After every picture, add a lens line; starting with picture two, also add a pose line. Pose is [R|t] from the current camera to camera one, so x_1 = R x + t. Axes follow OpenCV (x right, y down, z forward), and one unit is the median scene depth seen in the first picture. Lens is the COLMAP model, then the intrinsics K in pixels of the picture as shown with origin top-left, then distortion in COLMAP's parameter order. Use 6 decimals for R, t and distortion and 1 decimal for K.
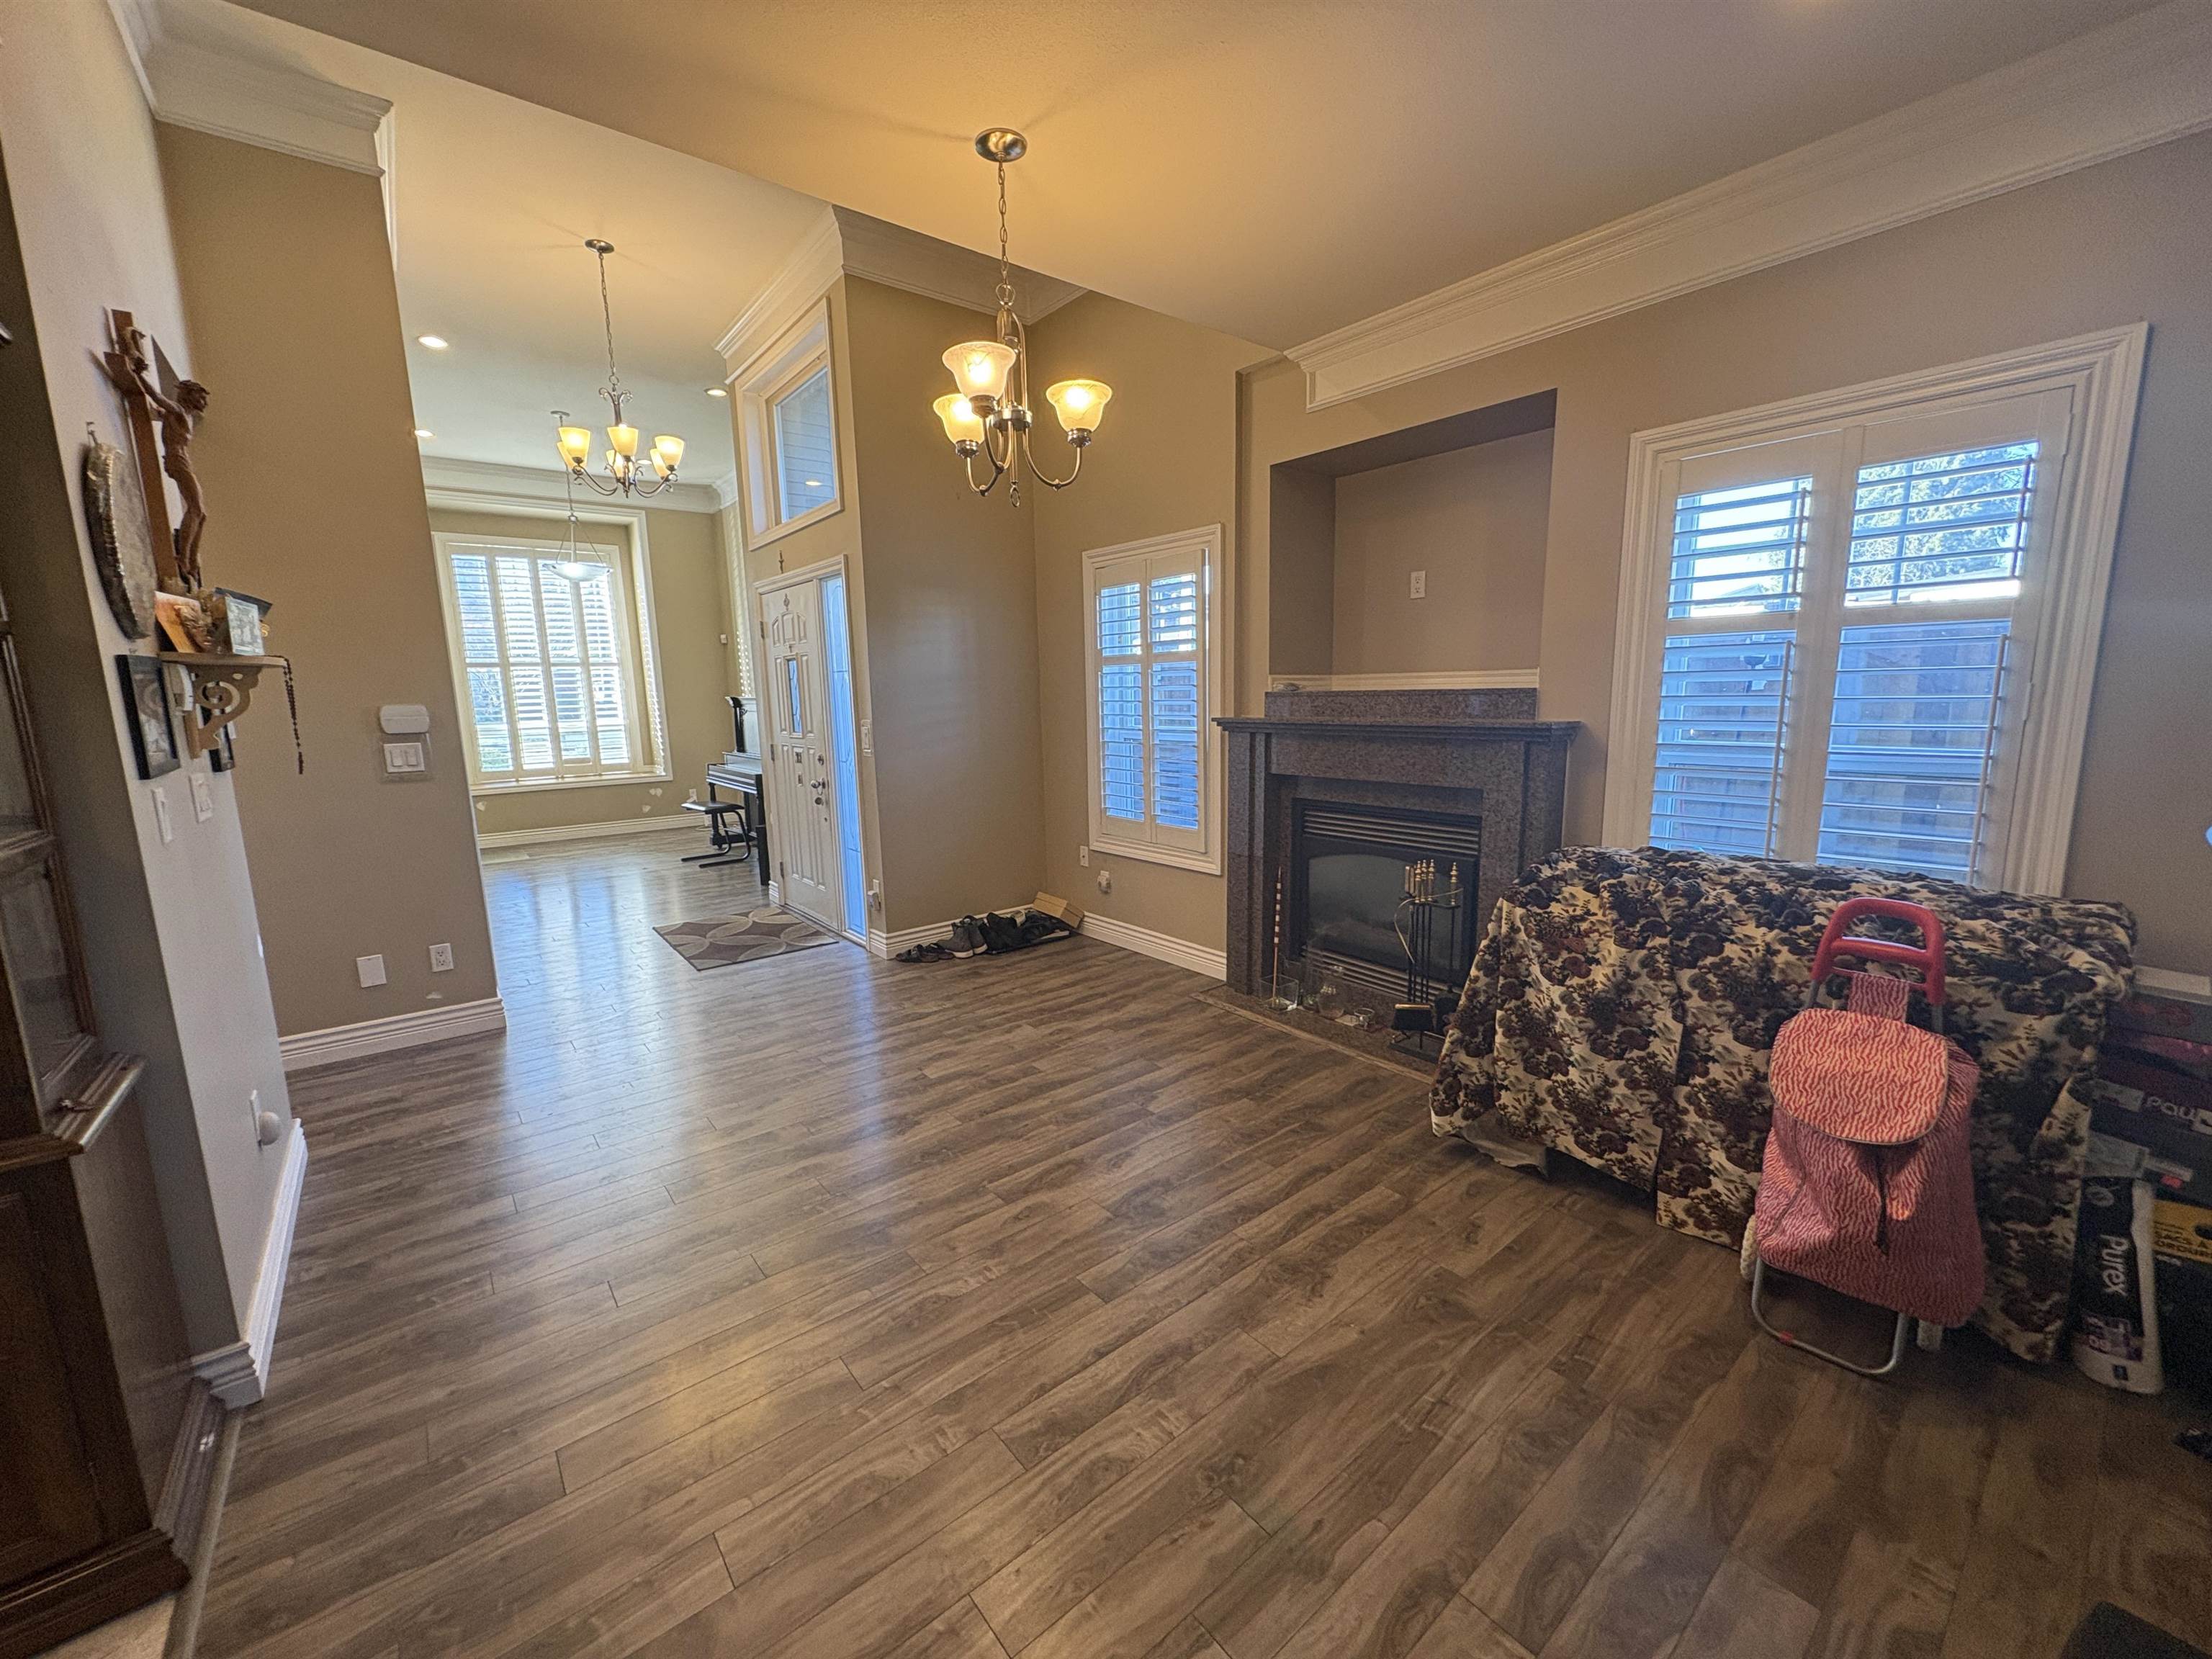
lens RADIAL K [[873.4, 0, 1101.7], [0, 873.4, 826.6], [0, 0, 1]] dist [-0.001992, 0.000555]
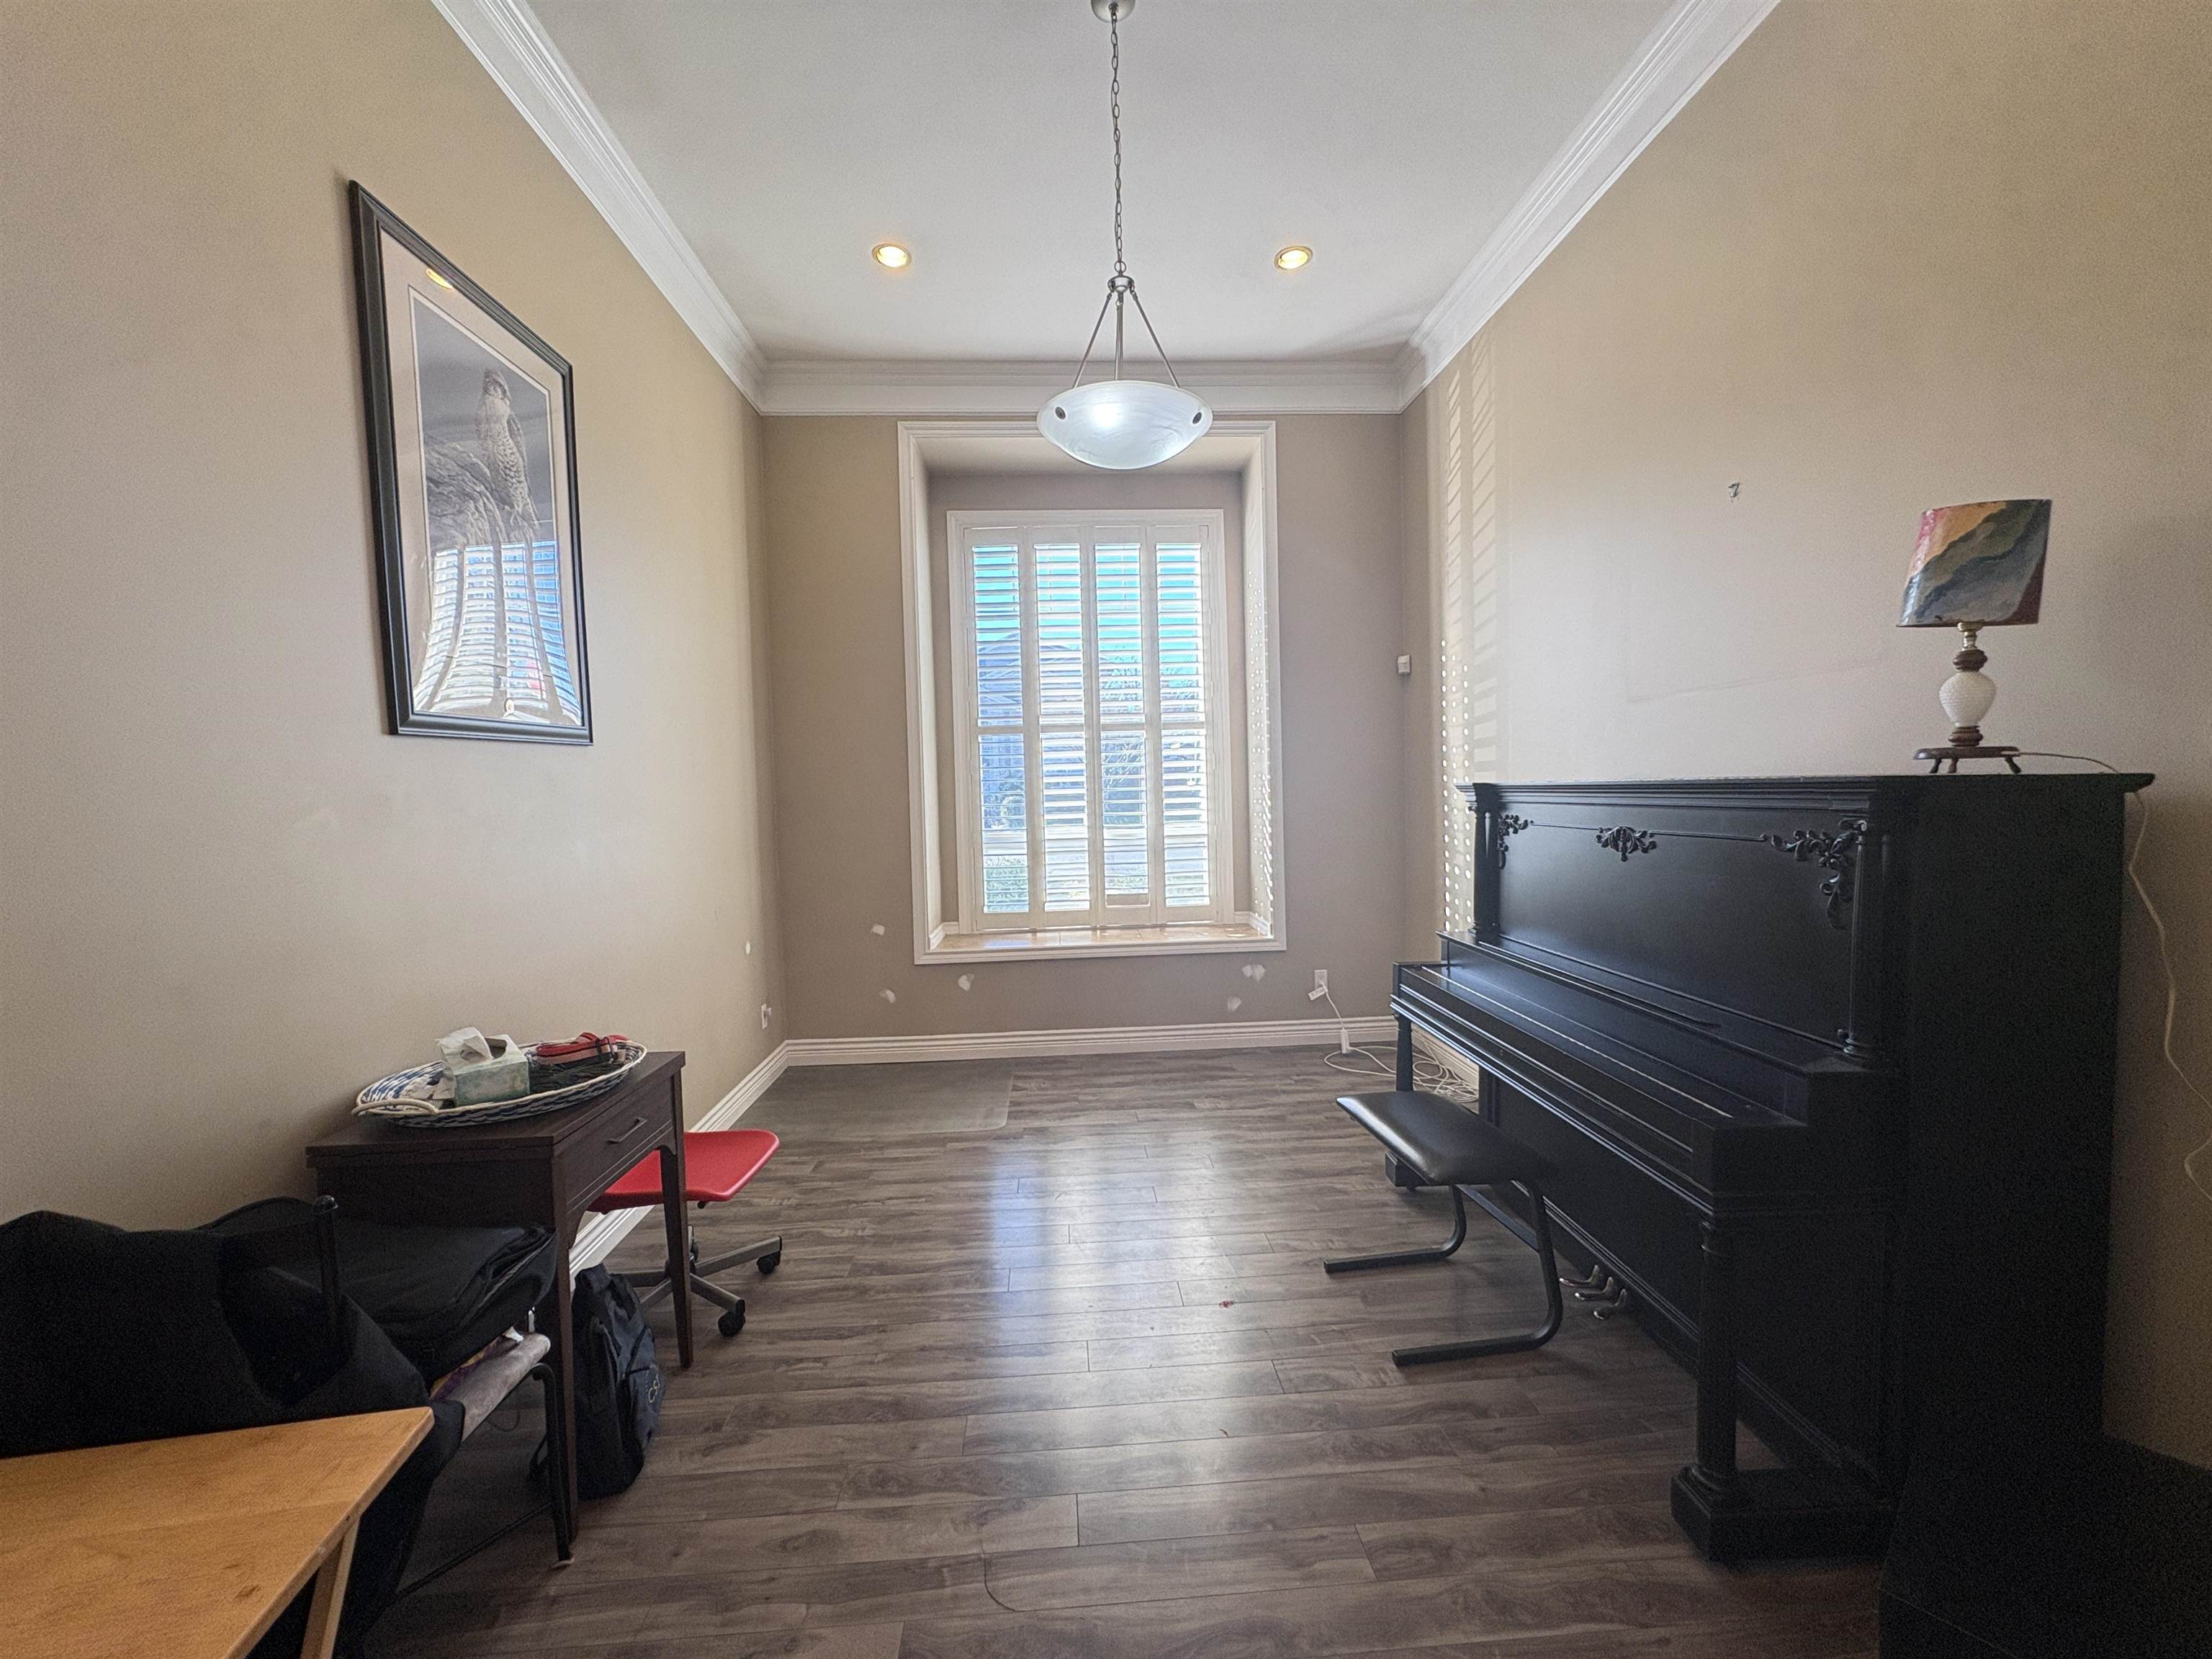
lens RADIAL K [[873.4, 0, 1123.7], [0, 873.4, 821.0], [0, 0, 1]] dist [-0.001992, 0.000555]
pose [[0.828208, 0.035009, -0.559326, -0.634006], [-0.081421, 0.994974, -0.058285, -0.196988], [0.554475, 0.093814, 0.826896, 1.151173]]
